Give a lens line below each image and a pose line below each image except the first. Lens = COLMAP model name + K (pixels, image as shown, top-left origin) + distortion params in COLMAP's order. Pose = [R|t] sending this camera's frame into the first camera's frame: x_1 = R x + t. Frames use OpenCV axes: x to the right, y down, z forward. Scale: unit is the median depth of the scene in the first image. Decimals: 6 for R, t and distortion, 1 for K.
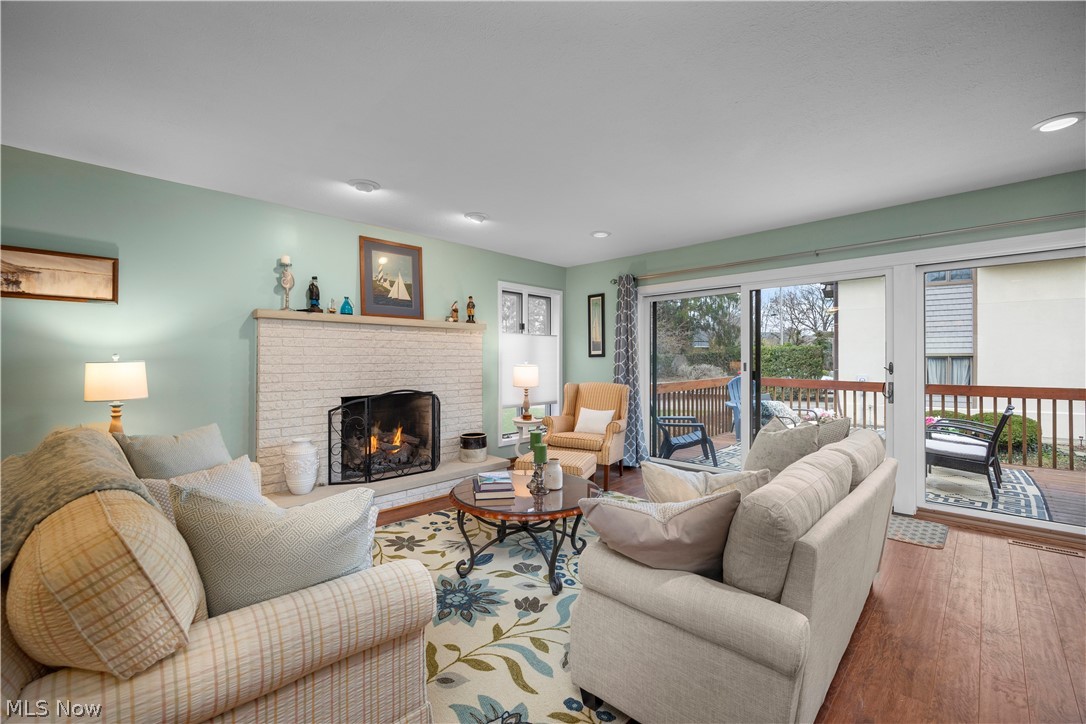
lens RADIAL K [[455.5, 0, 541.6], [0, 455.5, 361.0], [0, 0, 1]] dist [-0.011210, -0.000260]
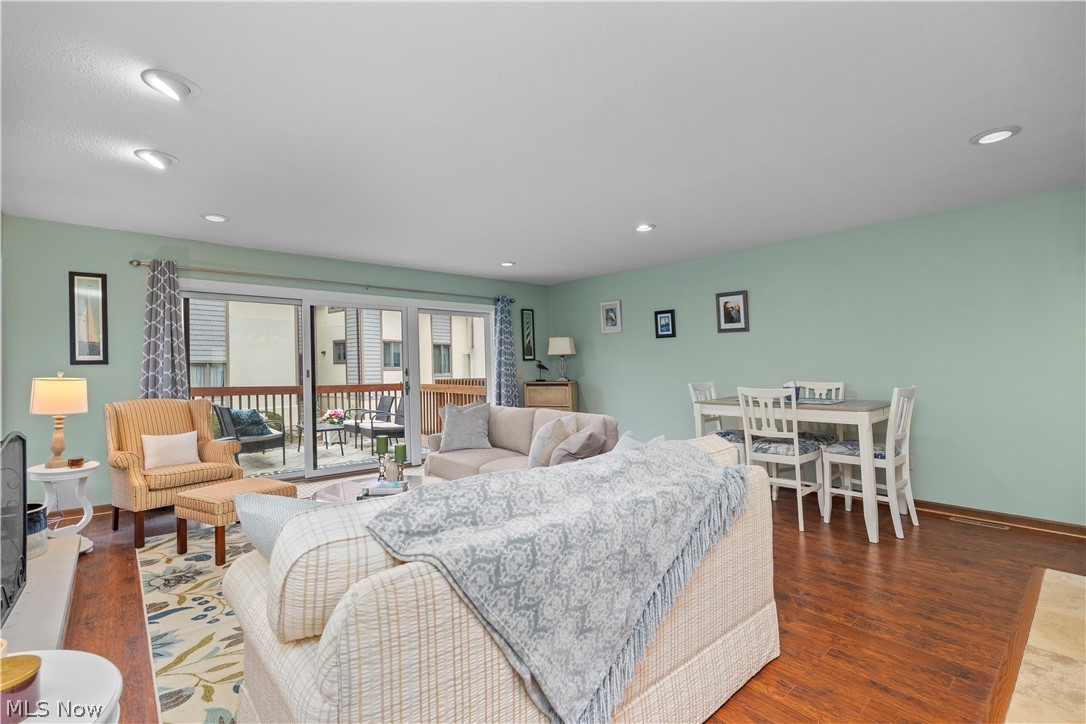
lens RADIAL K [[483.3, 0, 542.7], [0, 483.3, 370.9], [0, 0, 1]] dist [-0.015880, 0.001391]
pose [[0.081066, -0.012254, 0.996633, -0.728925], [0.003077, 0.999923, 0.012044, -0.009006], [-0.996704, 0.002090, 0.081098, 0.360864]]
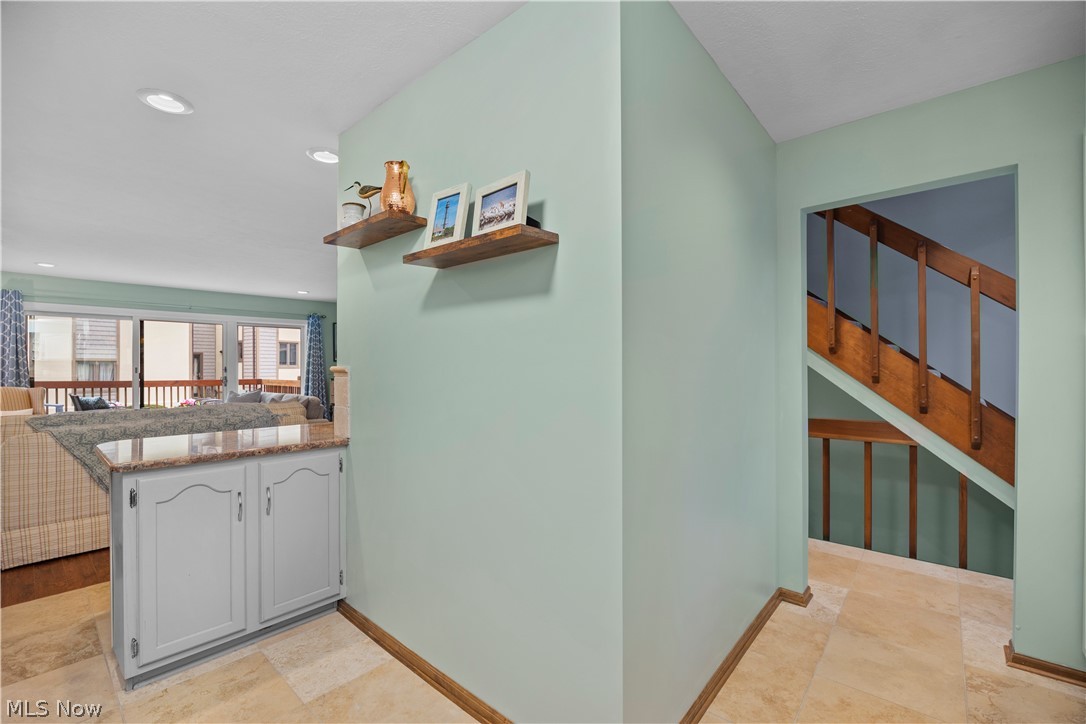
lens RADIAL K [[450.6, 0, 525.9], [0, 450.6, 364.9], [0, 0, 1]] dist [-0.003033, -0.000641]
pose [[-0.042642, -0.001173, 0.999090, -1.213513], [-0.002814, 0.999995, 0.001054, -0.014035], [-0.999086, -0.002767, -0.042646, -0.274485]]
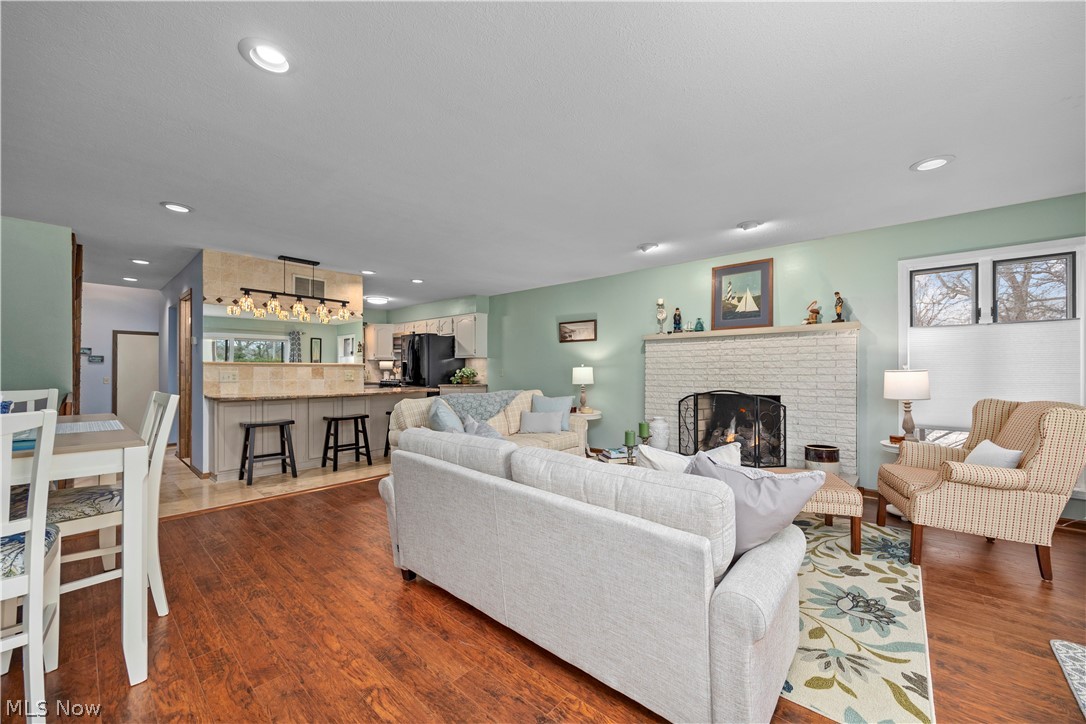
lens RADIAL K [[414.4, 0, 547.4], [0, 414.4, 371.8], [0, 0, 1]] dist [0.001105, -0.000023]
pose [[0.058051, 0.006906, -0.998290, 0.713480], [0.003024, 0.999970, 0.007094, 0.006044], [0.998309, -0.003430, 0.058029, 0.448888]]
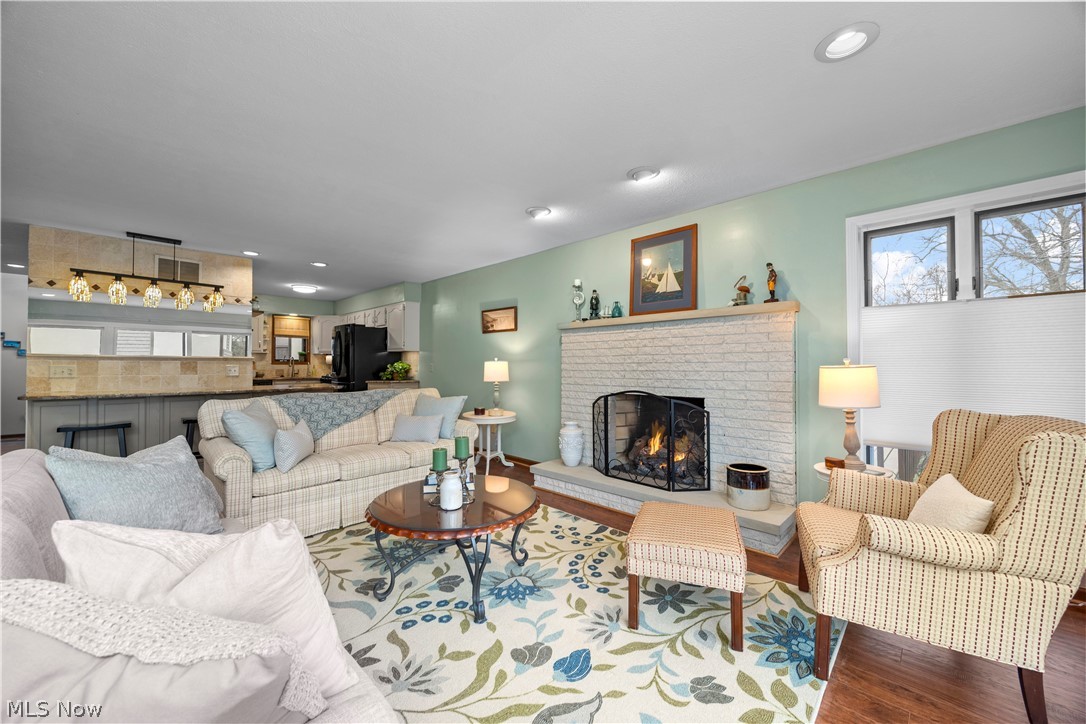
lens RADIAL K [[414.4, 0, 545.1], [0, 414.4, 360.5], [0, 0, 1]] dist [0.001105, -0.000023]
pose [[0.002934, -0.009025, -0.999955, 0.524188], [0.000852, 0.999959, -0.009023, 0.007965], [0.999995, -0.000825, 0.002941, 0.768719]]
